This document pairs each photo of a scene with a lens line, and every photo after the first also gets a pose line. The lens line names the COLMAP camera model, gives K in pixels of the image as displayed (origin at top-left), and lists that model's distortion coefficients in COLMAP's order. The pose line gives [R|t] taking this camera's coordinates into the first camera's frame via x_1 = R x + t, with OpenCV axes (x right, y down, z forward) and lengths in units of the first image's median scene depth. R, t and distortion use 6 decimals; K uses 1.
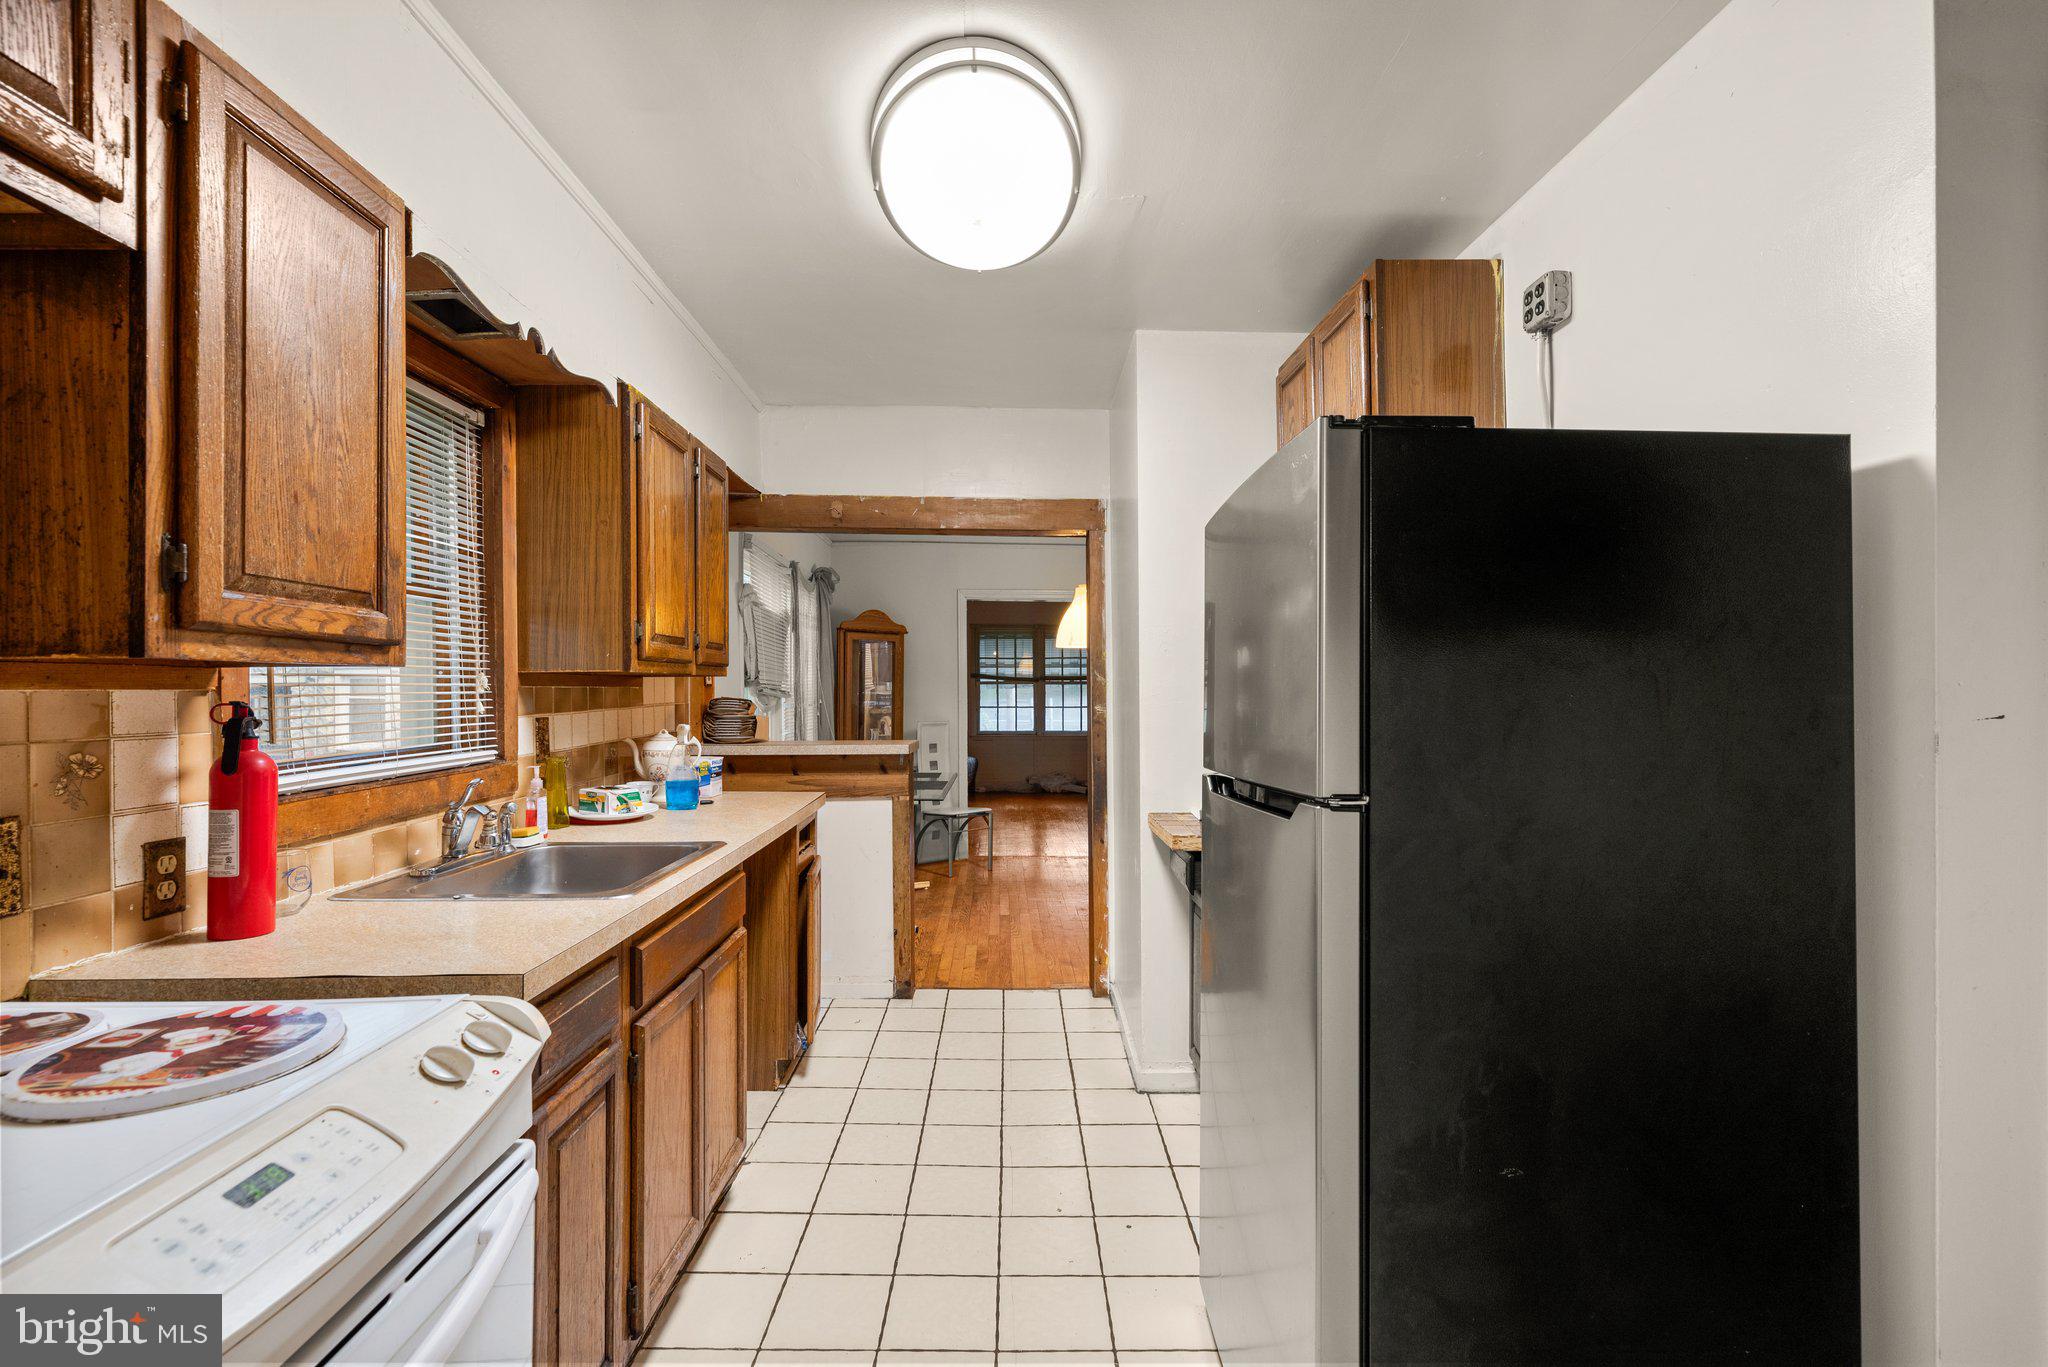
lens RADIAL K [[924.0, 0, 1022.1], [0, 924.0, 681.4], [0, 0, 1]] dist [0.002088, -0.000981]
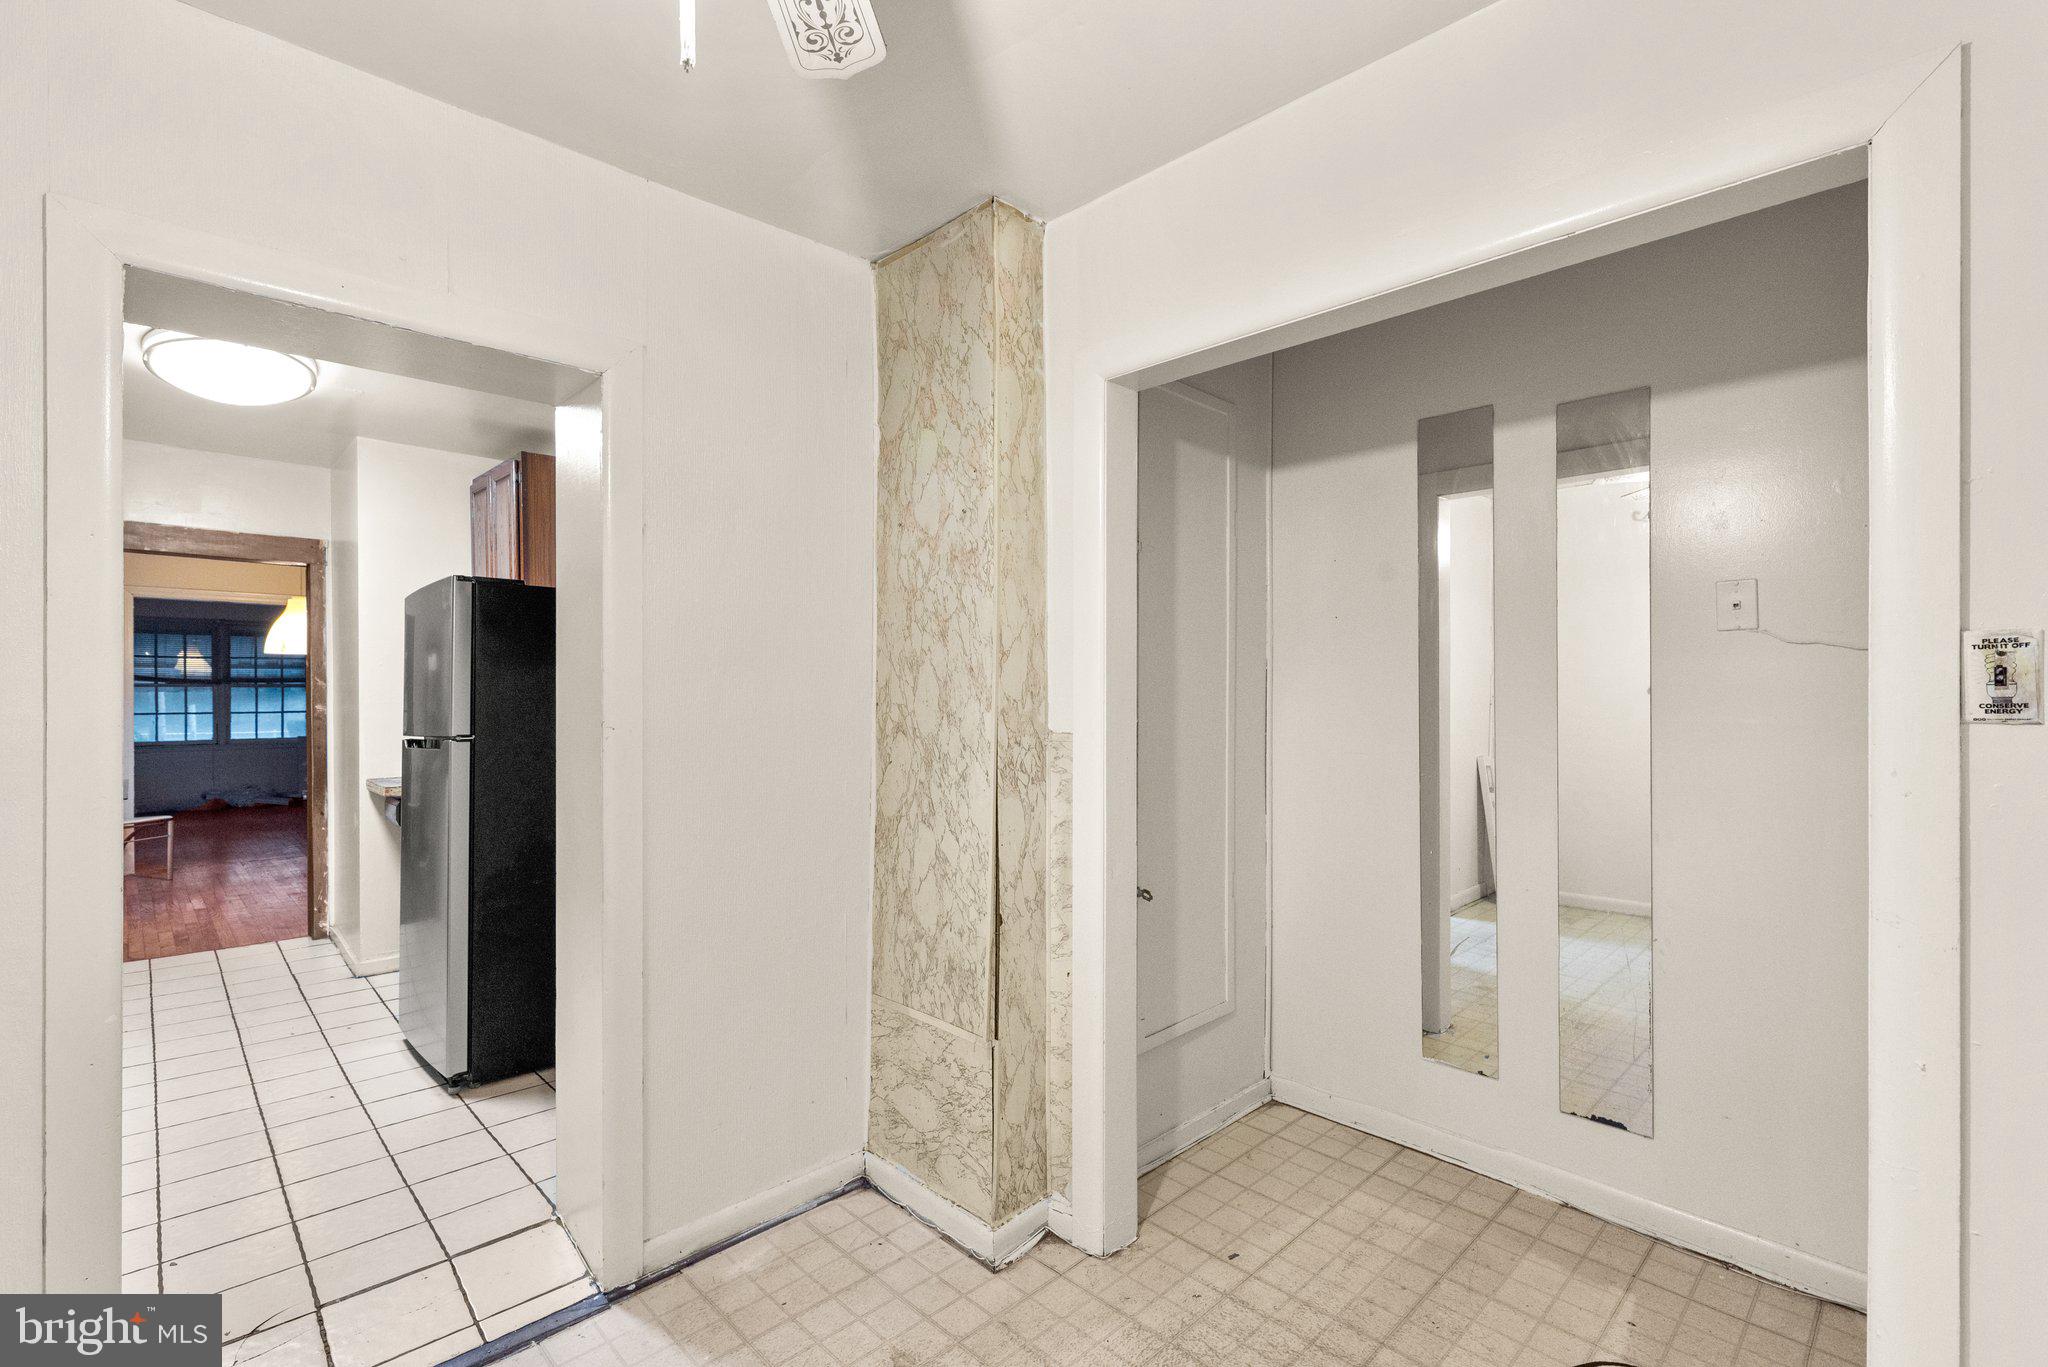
lens RADIAL K [[924.0, 0, 1039.7], [0, 924.0, 682.6], [0, 0, 1]] dist [0.002088, -0.000981]
pose [[0.726694, 0.003052, 0.686955, -0.067293], [-0.001969, 0.999995, -0.002360, -0.002706], [-0.686959, 0.000363, 0.726696, -0.568946]]
